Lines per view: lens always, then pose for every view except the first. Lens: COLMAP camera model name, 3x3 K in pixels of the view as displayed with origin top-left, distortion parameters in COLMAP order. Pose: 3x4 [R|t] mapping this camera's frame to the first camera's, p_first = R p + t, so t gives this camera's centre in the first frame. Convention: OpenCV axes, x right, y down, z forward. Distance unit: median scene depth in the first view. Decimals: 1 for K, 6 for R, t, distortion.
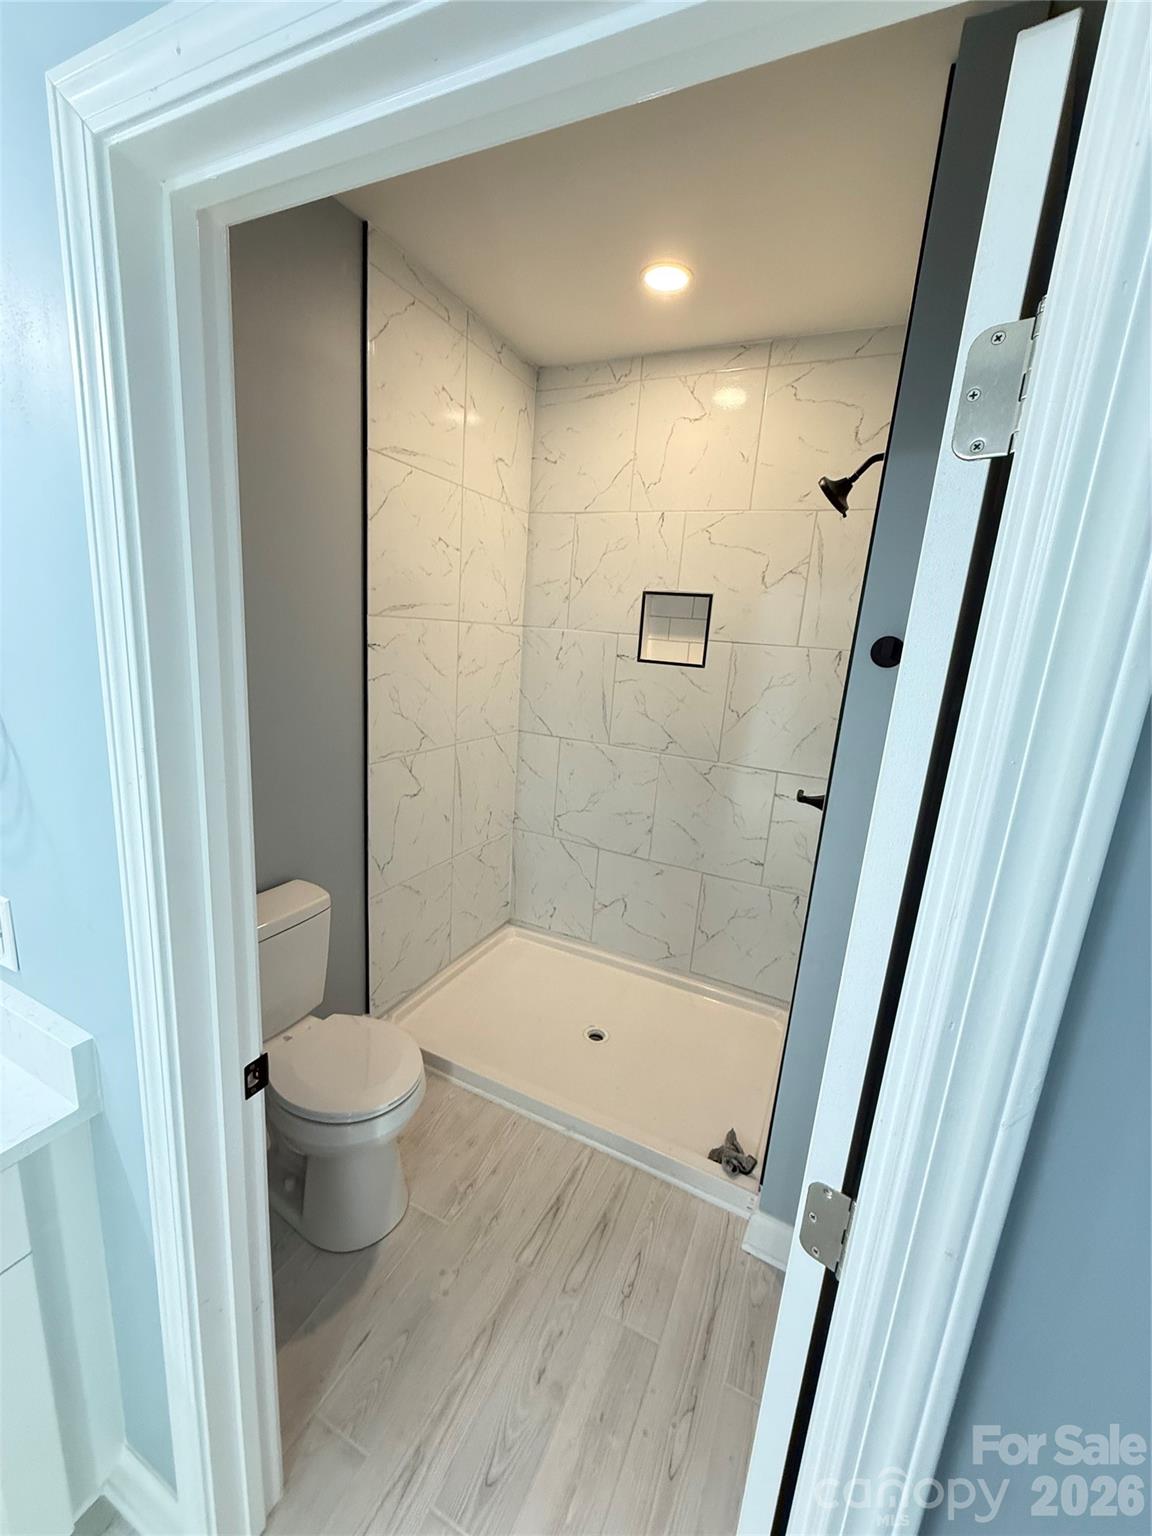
lens RADIAL K [[610.4, 0, 577.1], [0, 610.4, 764.9], [0, 0, 1]] dist [0.001332, -0.000299]
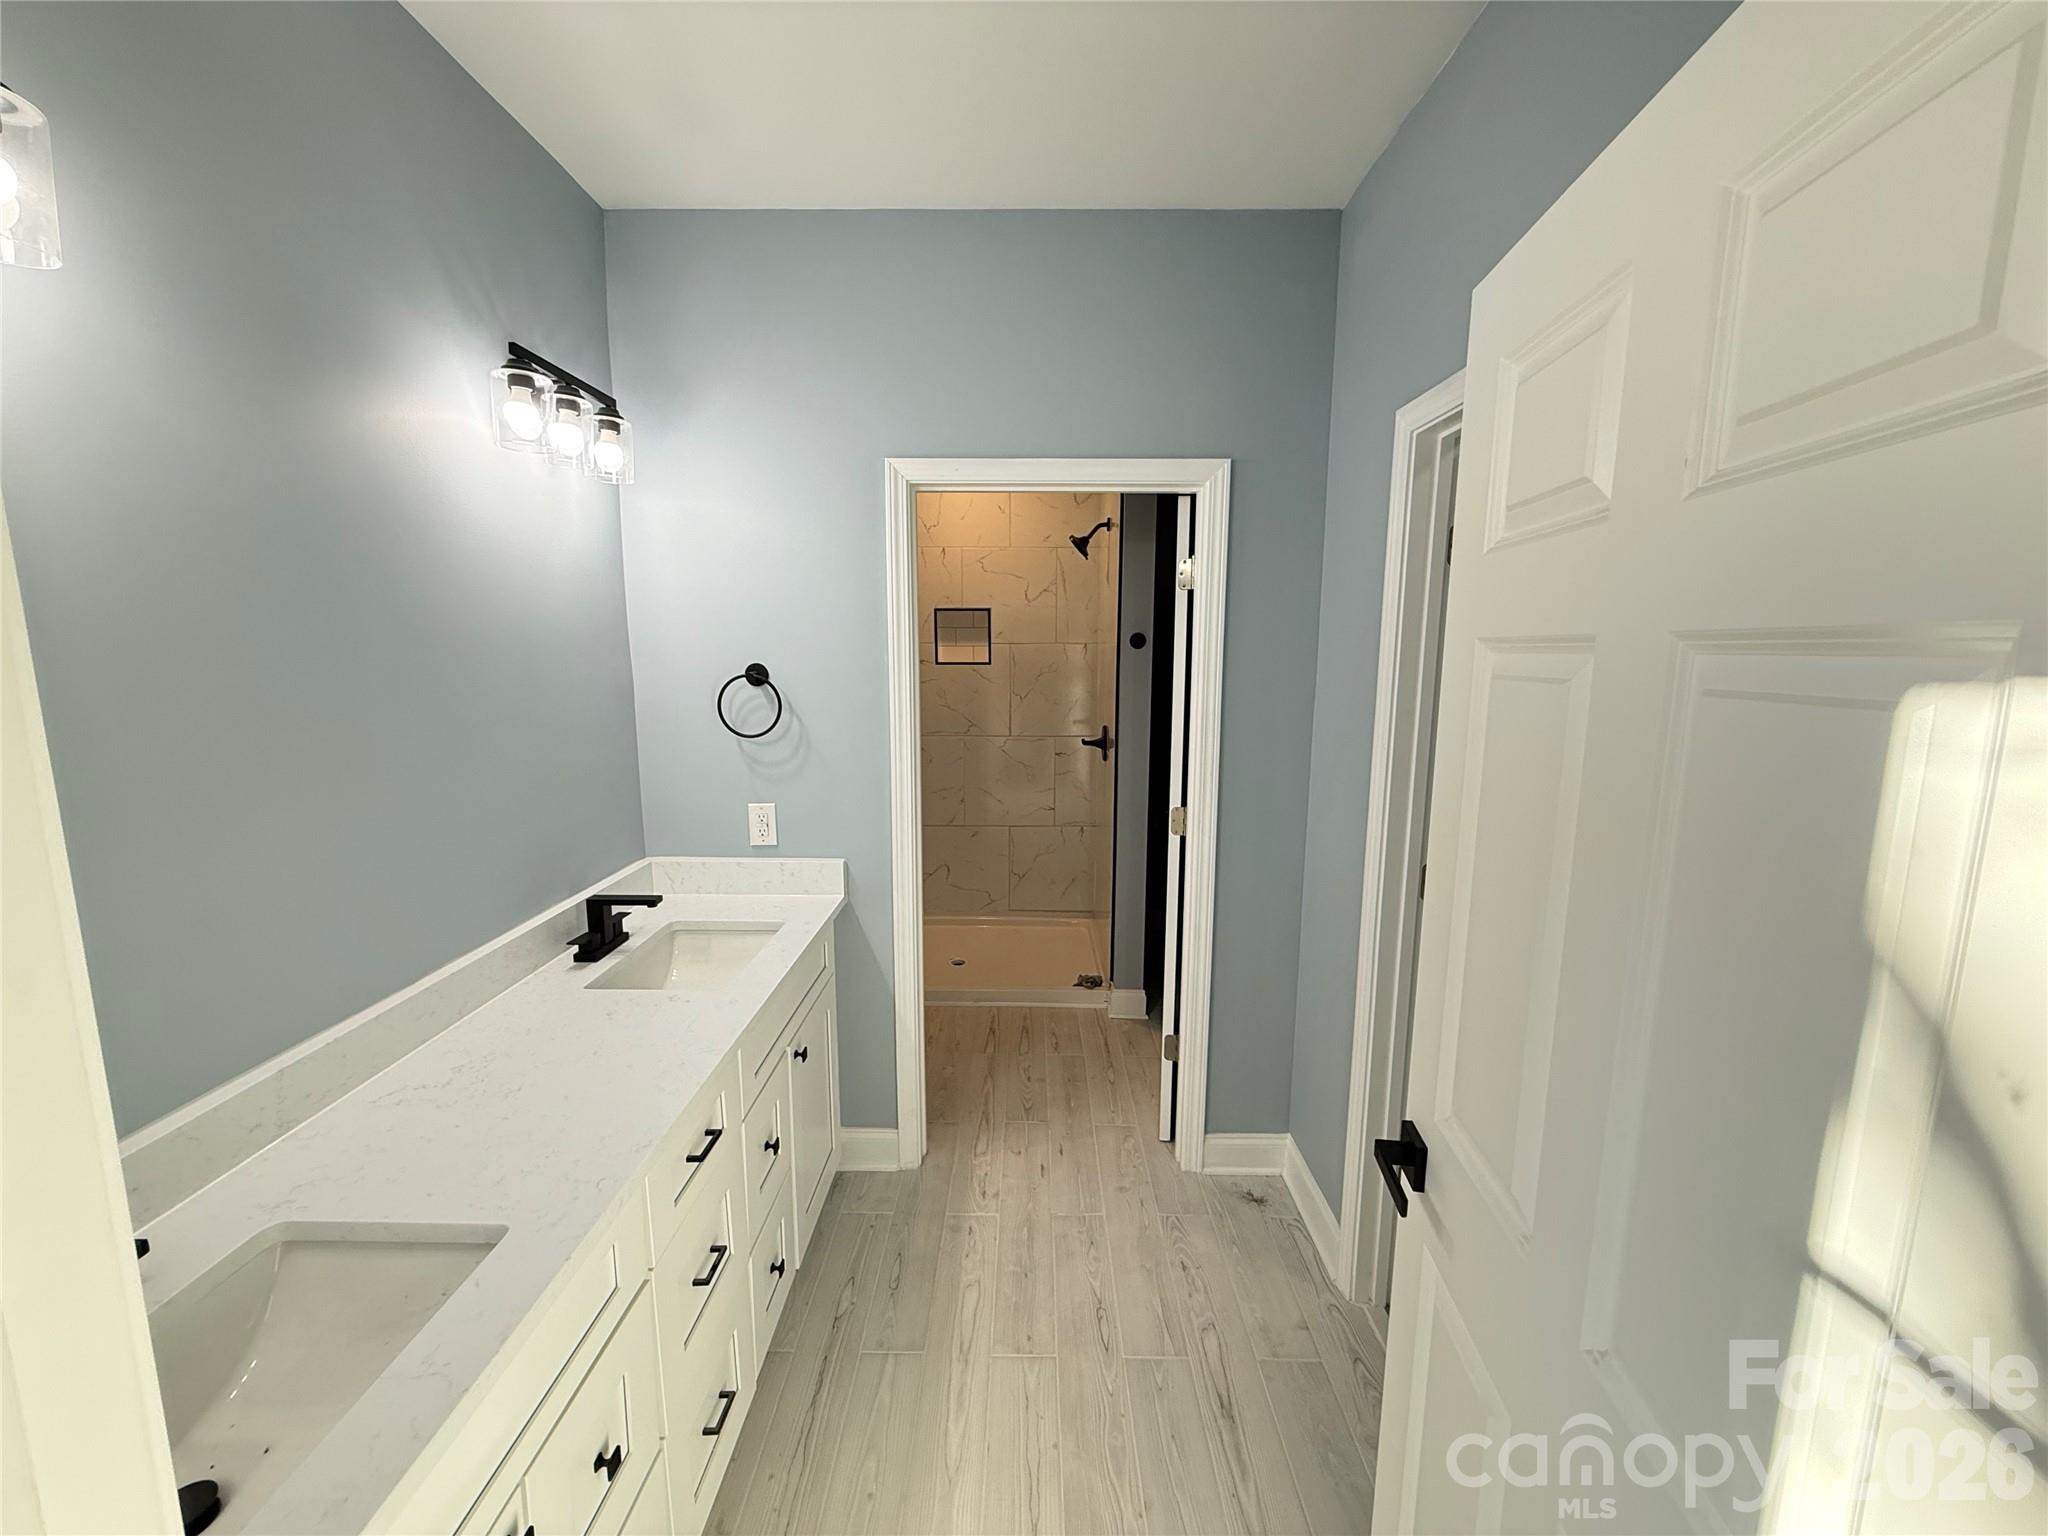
lens RADIAL K [[813.9, 0, 1019.7], [0, 813.9, 765.8], [0, 0, 1]] dist [0.001332, -0.000299]
pose [[0.906582, -0.132049, 0.400840, -0.616373], [0.154620, 0.987674, -0.024337, 0.141356], [-0.392686, 0.084041, 0.915825, -0.791307]]
